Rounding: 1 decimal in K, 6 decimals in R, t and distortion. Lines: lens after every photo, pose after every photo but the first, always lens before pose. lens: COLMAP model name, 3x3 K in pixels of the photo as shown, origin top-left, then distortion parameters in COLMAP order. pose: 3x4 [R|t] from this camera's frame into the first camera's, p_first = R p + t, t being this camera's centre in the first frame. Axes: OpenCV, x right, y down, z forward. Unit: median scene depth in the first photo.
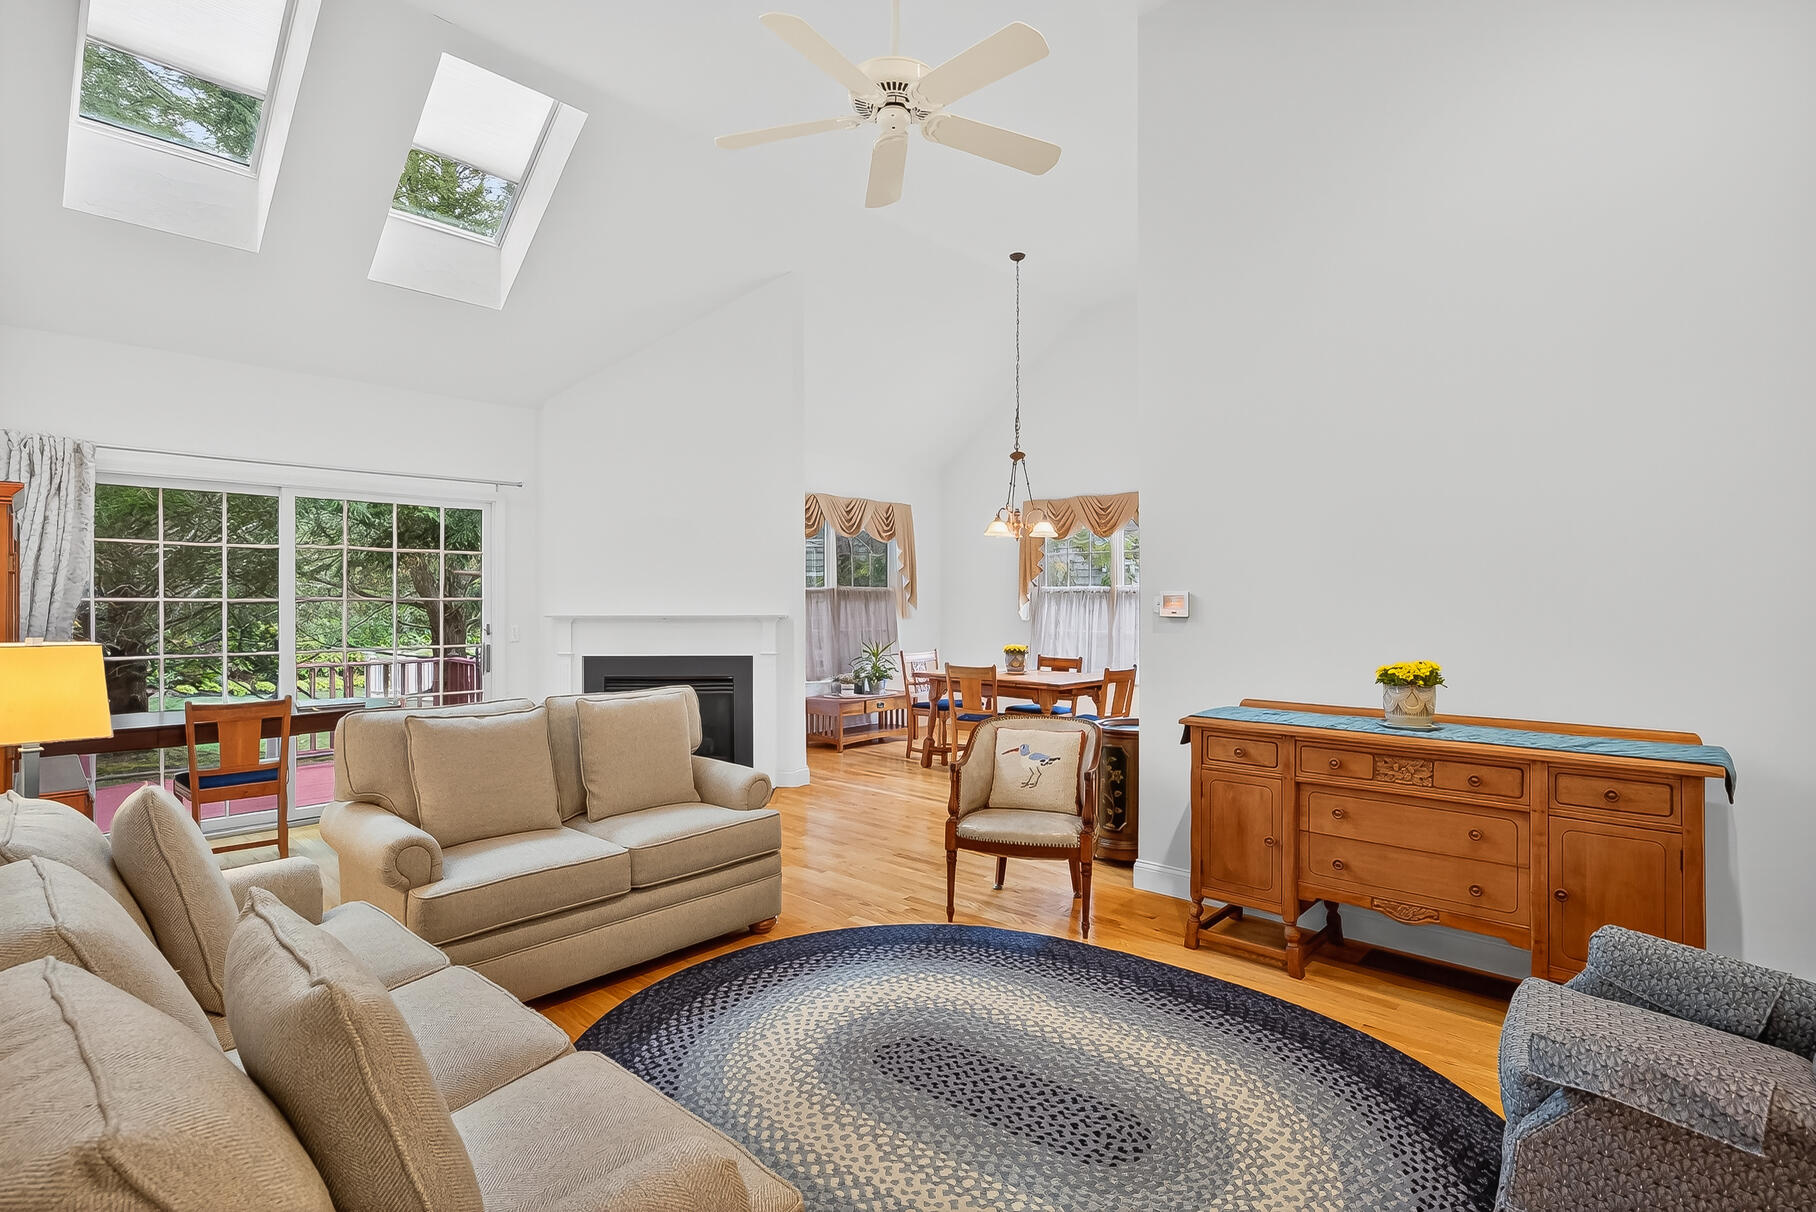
lens RADIAL K [[878.6, 0, 894.9], [0, 878.6, 595.8], [0, 0, 1]] dist [-0.001571, 0.000726]
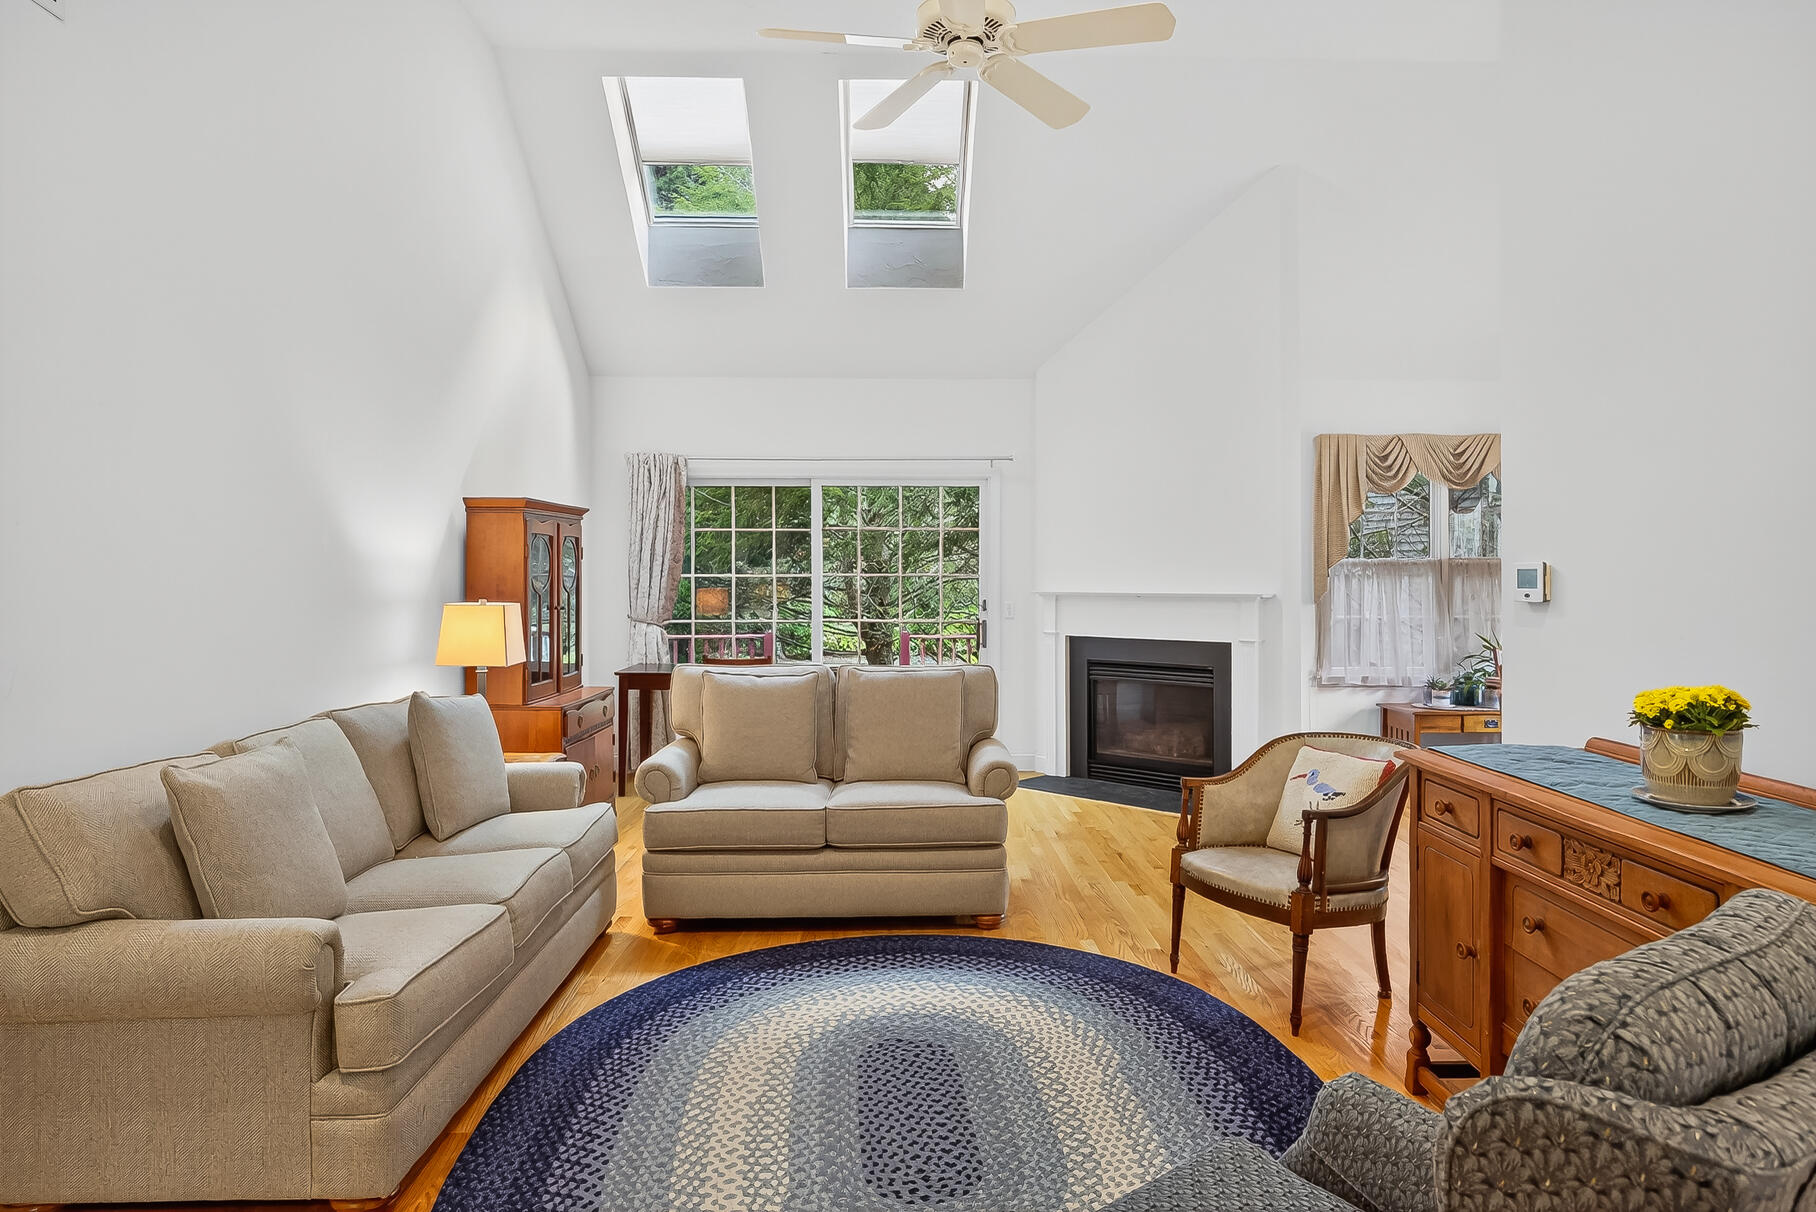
lens RADIAL K [[1079.8, 0, 932.1], [0, 1079.8, 583.6], [0, 0, 1]] dist [-0.000397, 0.000392]
pose [[0.706649, 0.005240, -0.707545, 0.511851], [0.003211, 0.999939, 0.010613, 0.000982], [0.707557, -0.009772, 0.706588, 0.118033]]
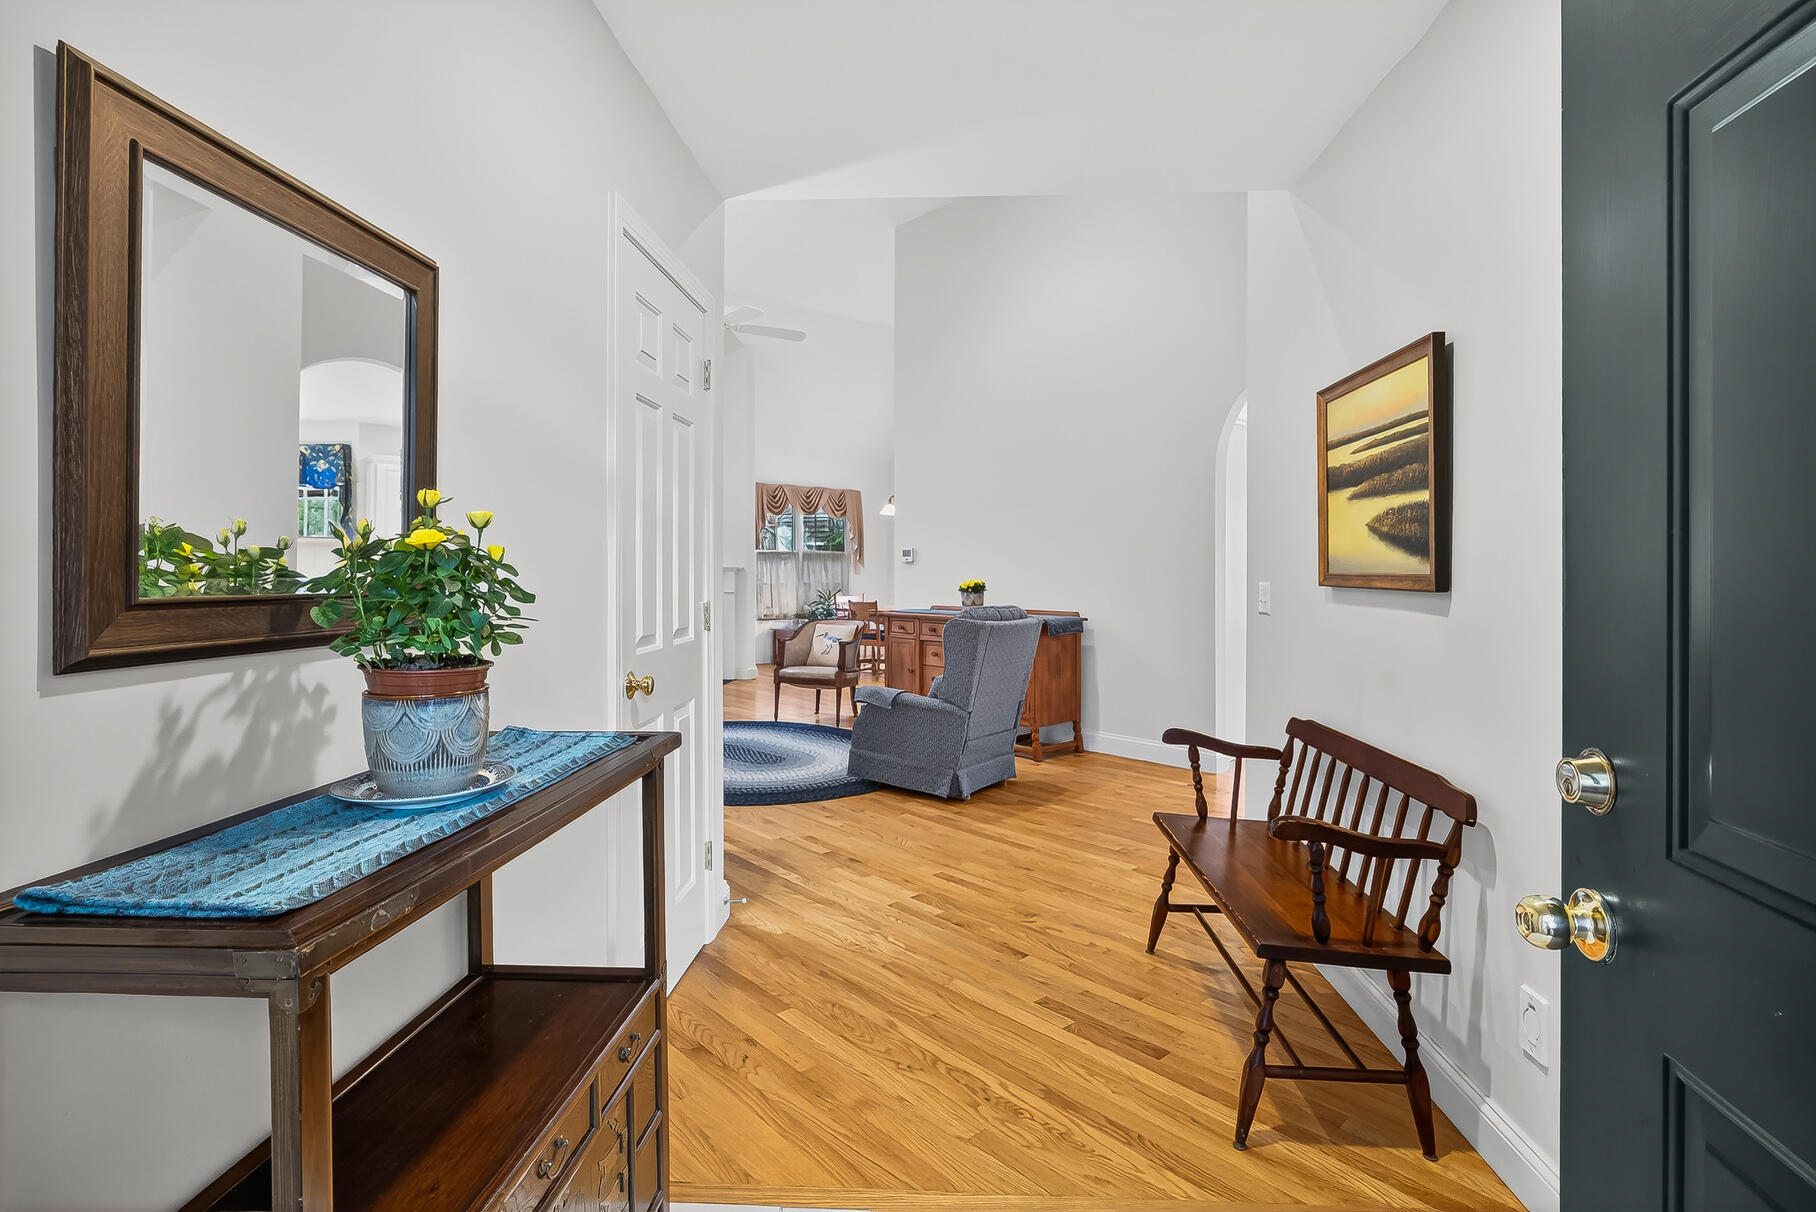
lens RADIAL K [[878.6, 0, 894.9], [0, 878.6, 595.8], [0, 0, 1]] dist [-0.001571, 0.000726]
pose [[0.995185, 0.004334, -0.097920, 0.425258], [-0.001095, 0.999451, 0.033113, 0.030169], [0.098009, -0.032847, 0.994643, -0.730045]]
